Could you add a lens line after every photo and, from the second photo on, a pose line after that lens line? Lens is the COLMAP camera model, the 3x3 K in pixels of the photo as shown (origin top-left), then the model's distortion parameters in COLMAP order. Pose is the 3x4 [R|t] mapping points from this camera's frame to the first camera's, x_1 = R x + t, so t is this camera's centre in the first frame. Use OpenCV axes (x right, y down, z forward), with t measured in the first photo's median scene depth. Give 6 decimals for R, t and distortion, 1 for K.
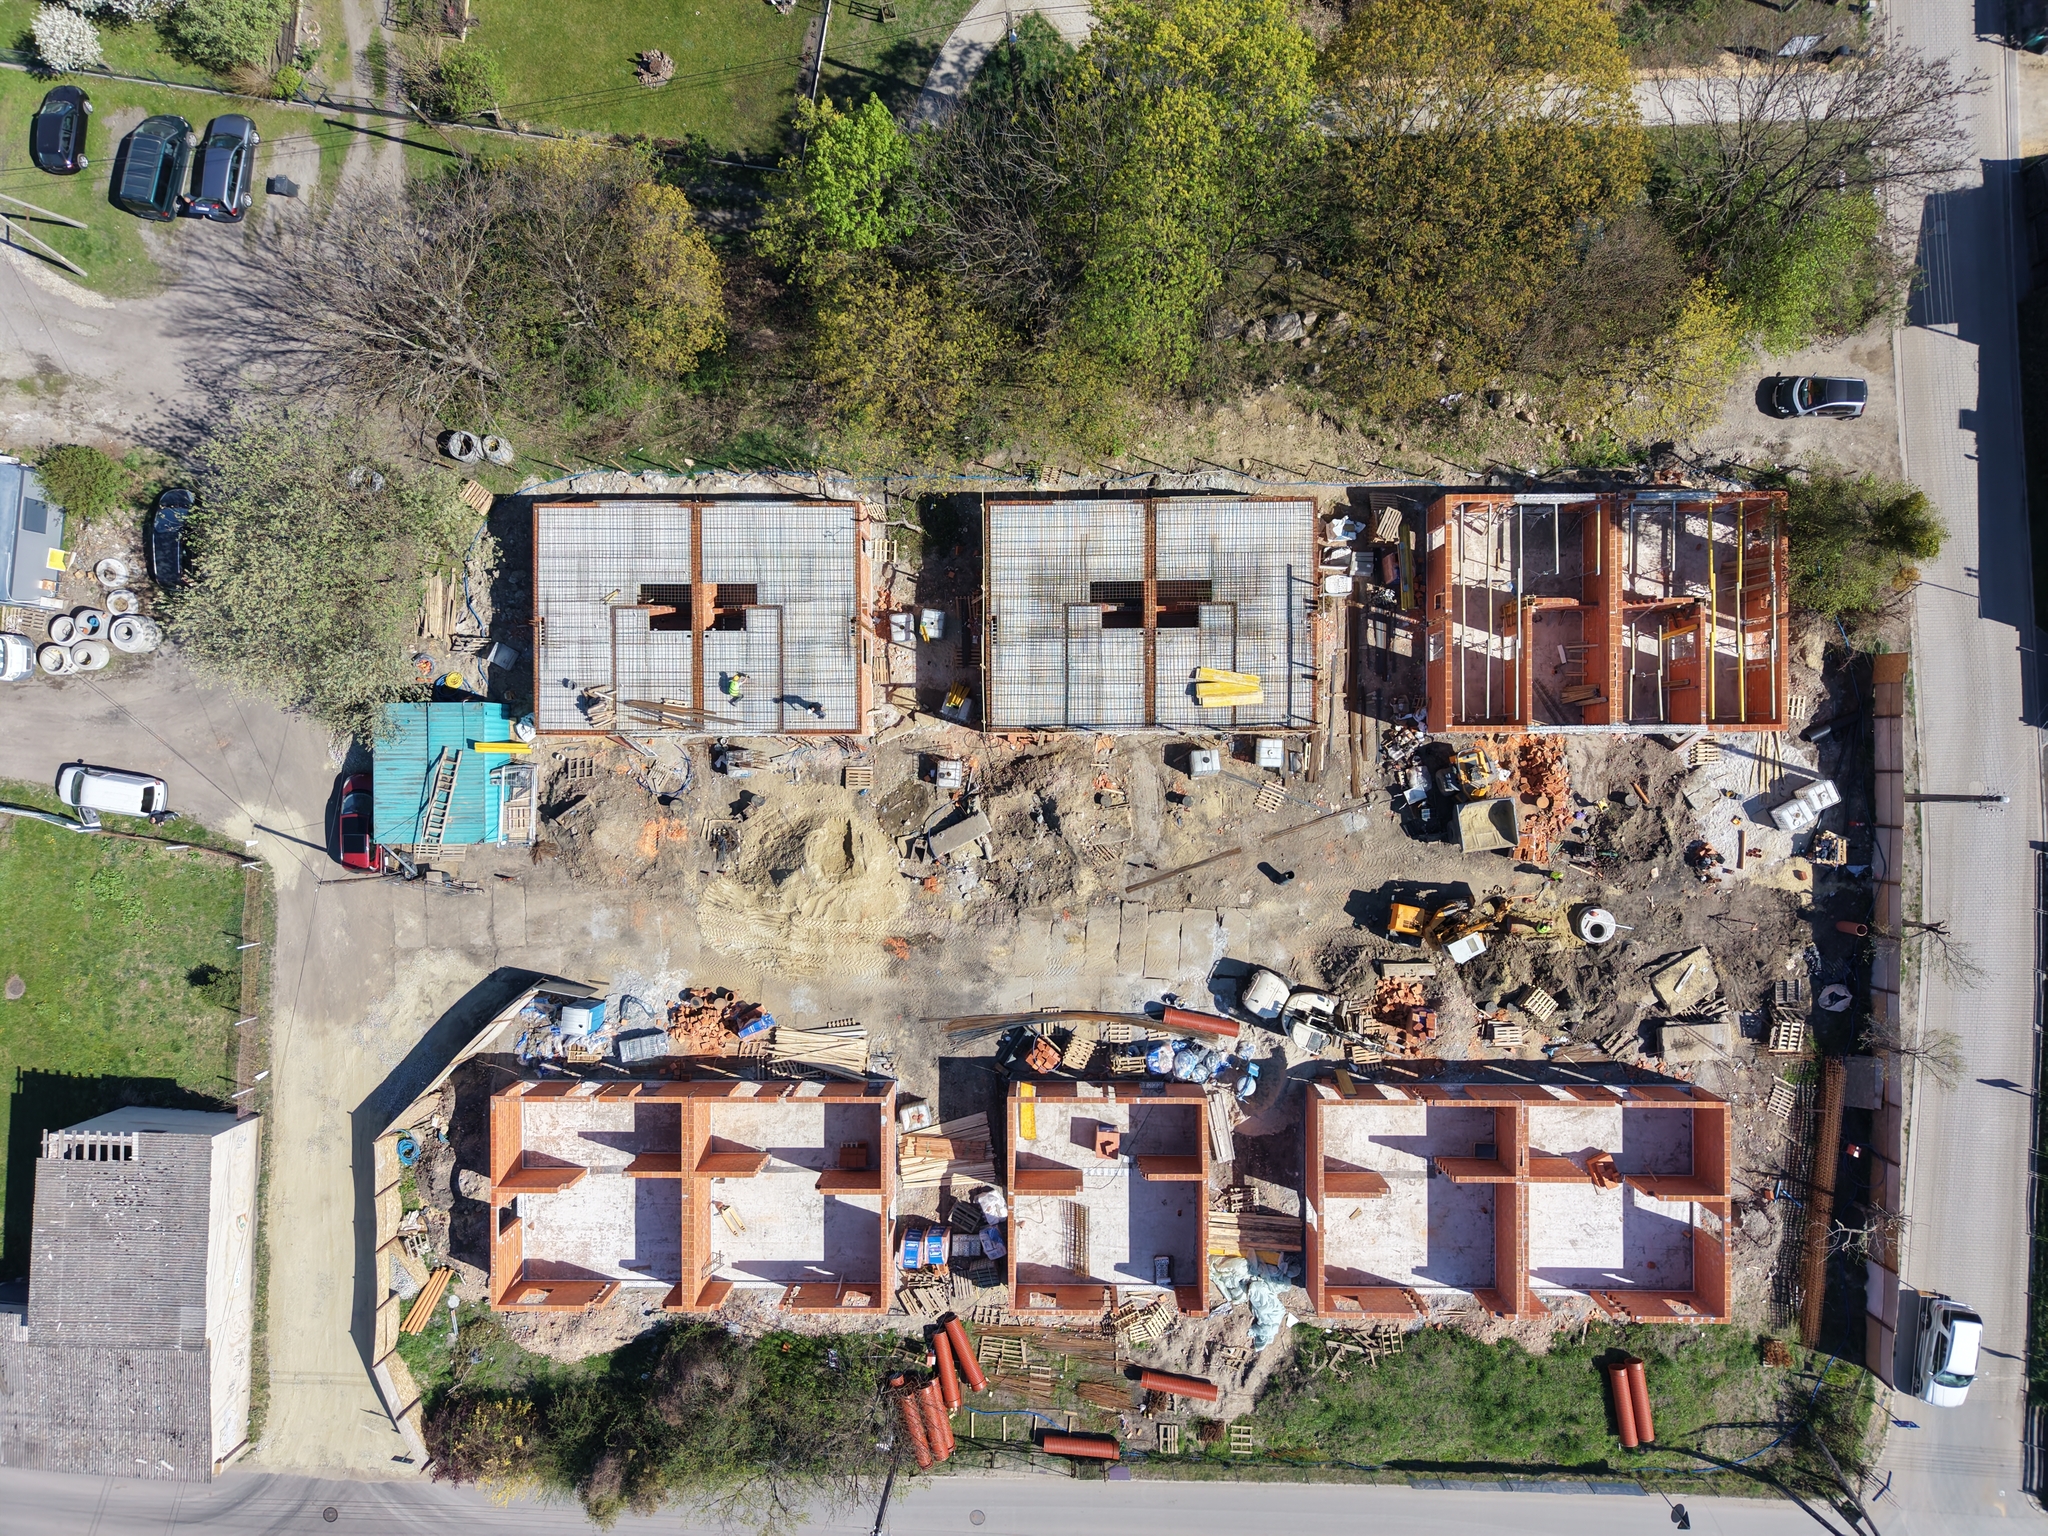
lens RADIAL K [[1372.0, 0, 1021.0], [0, 1372.0, 769.5], [0, 0, 1]] dist [0.015506, -0.013576]
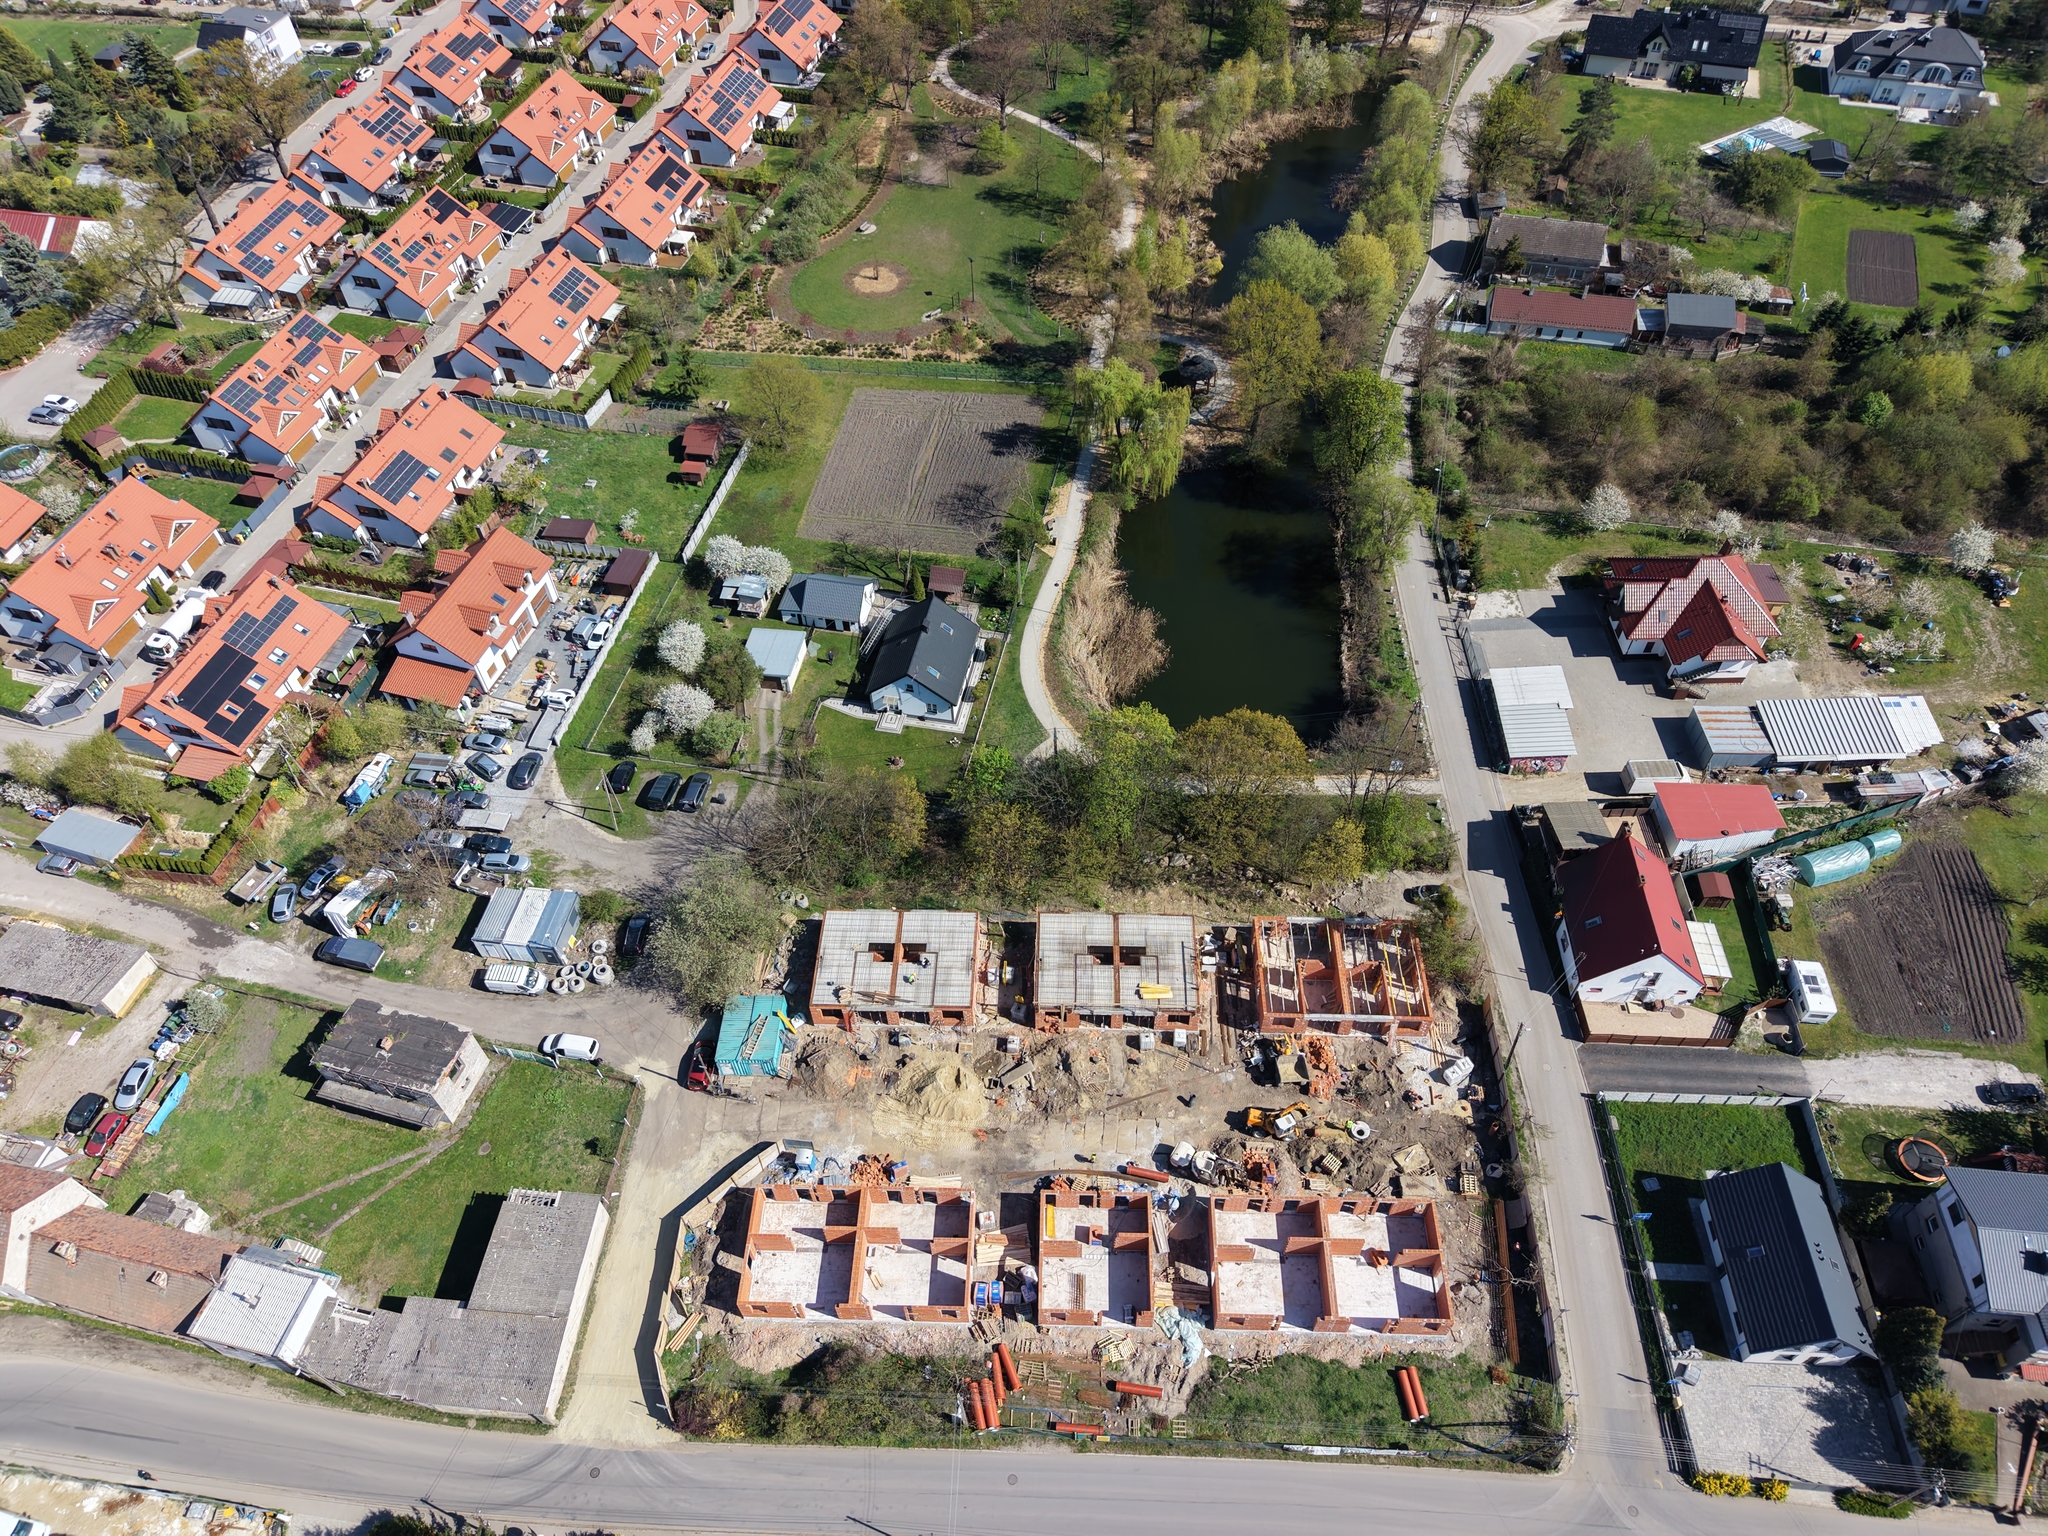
lens RADIAL K [[1372.0, 0, 1021.0], [0, 1372.0, 769.5], [0, 0, 1]] dist [0.015506, -0.013576]
pose [[0.999292, 0.035112, -0.013485, -0.029848], [-0.035647, 0.769753, -0.637345, 0.934570], [-0.011999, 0.637375, 0.770460, -0.730467]]
